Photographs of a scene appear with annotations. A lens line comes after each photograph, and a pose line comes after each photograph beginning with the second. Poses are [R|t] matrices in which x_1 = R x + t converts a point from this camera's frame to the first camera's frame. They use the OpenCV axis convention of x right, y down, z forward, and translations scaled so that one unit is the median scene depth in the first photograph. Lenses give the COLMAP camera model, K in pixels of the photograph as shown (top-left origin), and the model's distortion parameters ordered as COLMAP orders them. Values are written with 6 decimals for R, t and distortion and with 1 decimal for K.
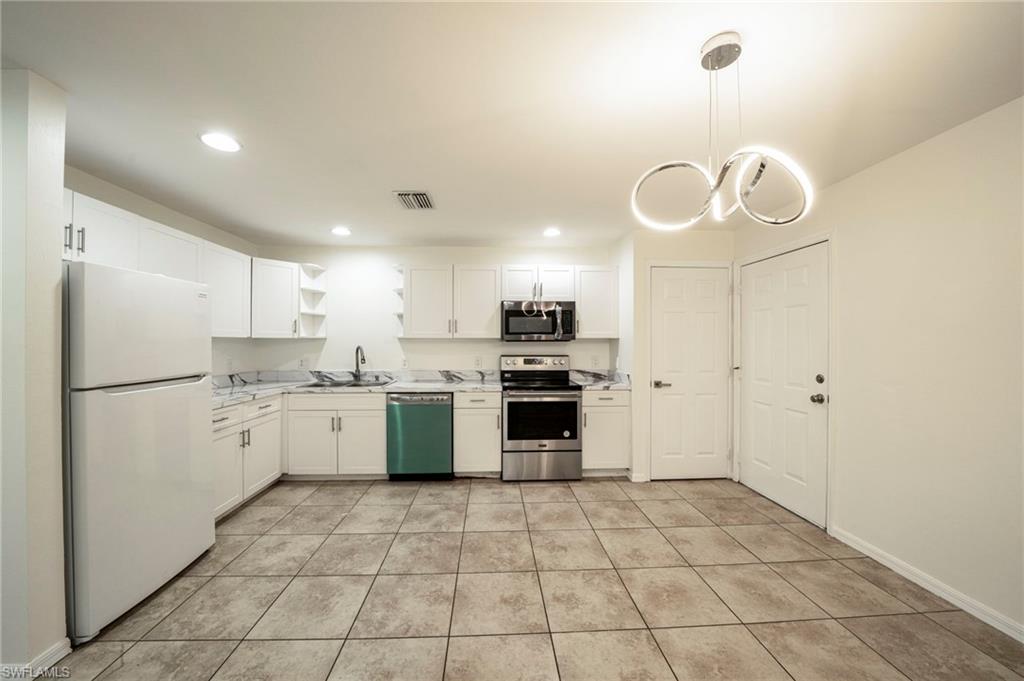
lens RADIAL K [[366.6, 0, 506.4], [0, 366.6, 341.0], [0, 0, 1]] dist [-0.020045, 0.000238]
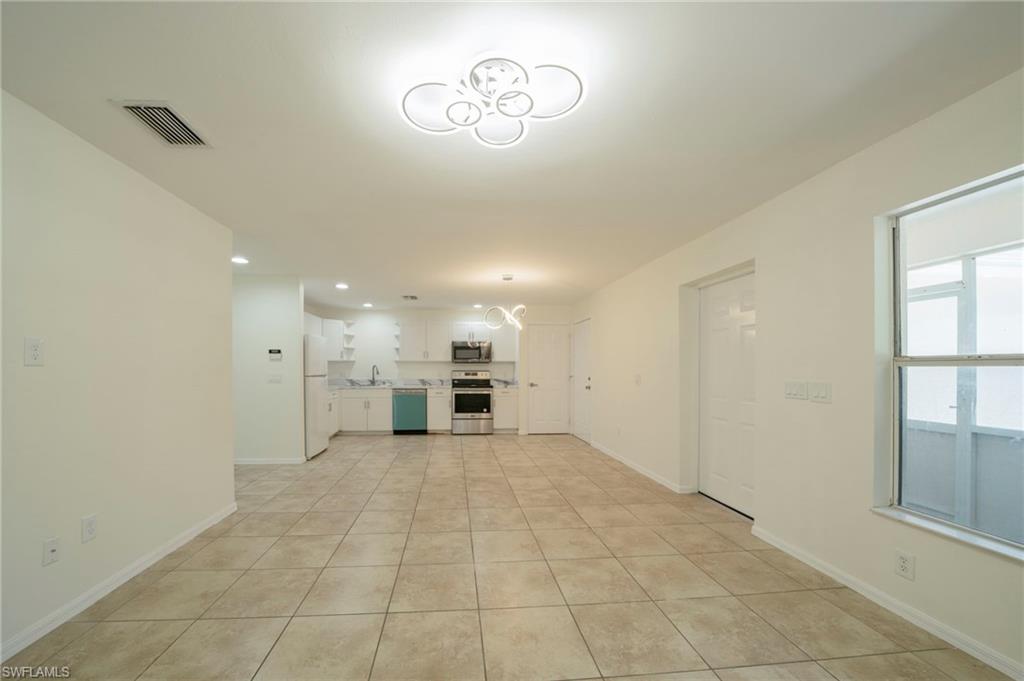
lens RADIAL K [[373.3, 0, 479.6], [0, 373.3, 369.8], [0, 0, 1]] dist [-0.016066, 0.000011]
pose [[0.999693, 0.000937, 0.024751, 0.086605], [-0.001116, 0.999973, 0.007216, 0.024068], [-0.024743, -0.007242, 0.999668, -0.987703]]
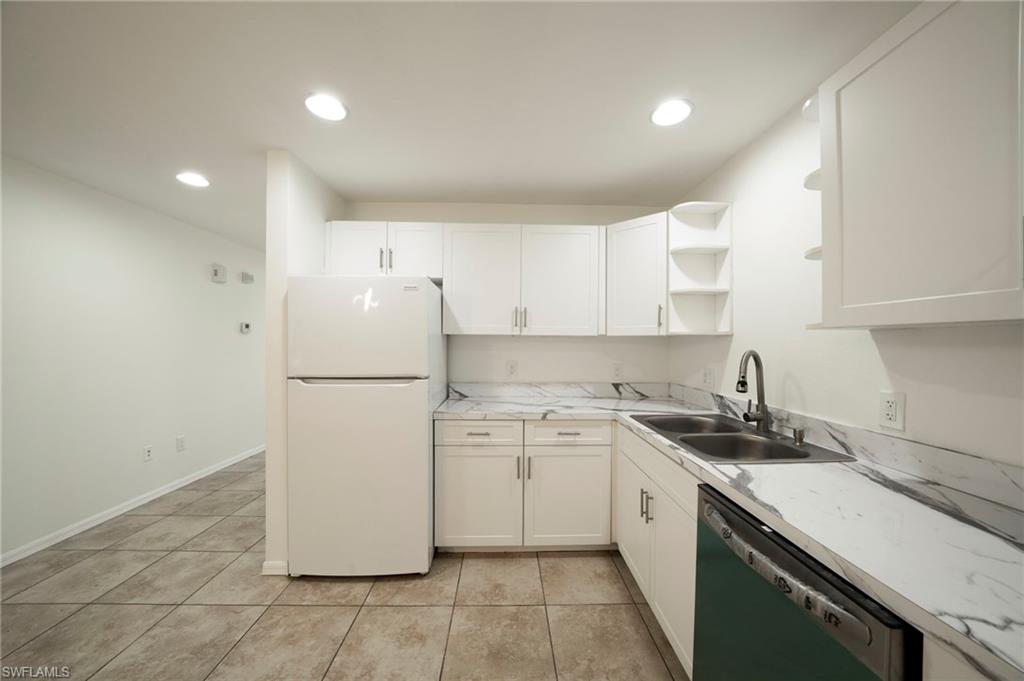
lens RADIAL K [[355.1, 0, 512.3], [0, 355.1, 344.7], [0, 0, 1]] dist [-0.025663, 0.002754]
pose [[-0.022239, 0.006887, -0.999729, 0.018051], [-0.001153, 0.999975, 0.006915, 0.004109], [0.999752, 0.001306, -0.022230, 0.805654]]
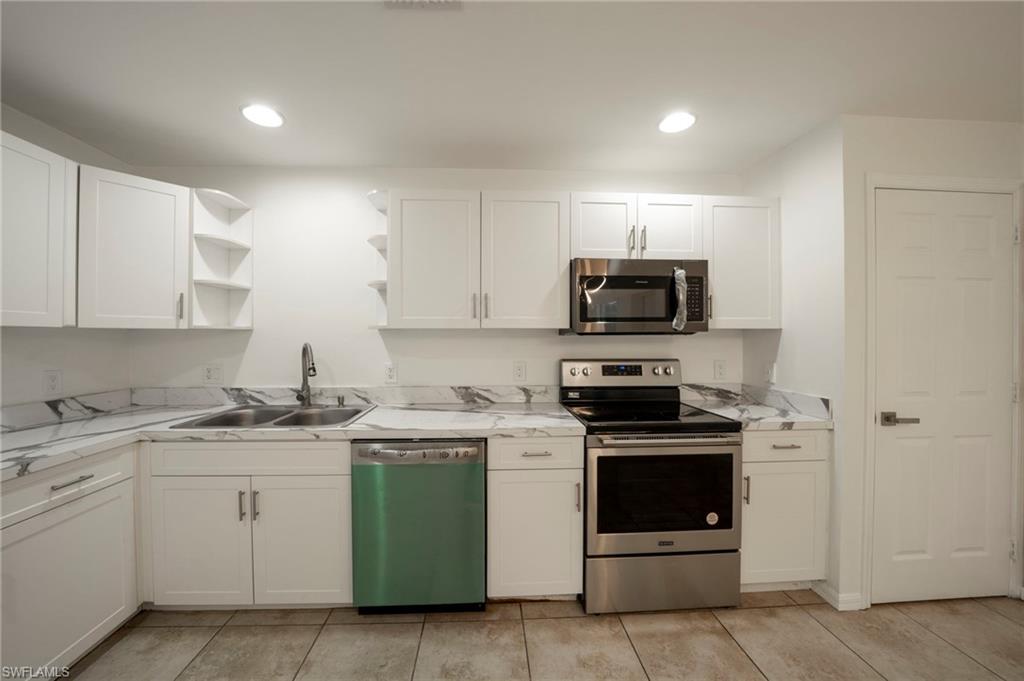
lens RADIAL K [[368.3, 0, 501.9], [0, 368.3, 336.3], [0, 0, 1]] dist [-0.020722, 0.000157]
pose [[0.999997, -0.000928, 0.002334, -0.125660], [0.000919, 0.999993, 0.003617, 0.001247], [-0.002338, -0.003615, 0.999991, 0.502204]]
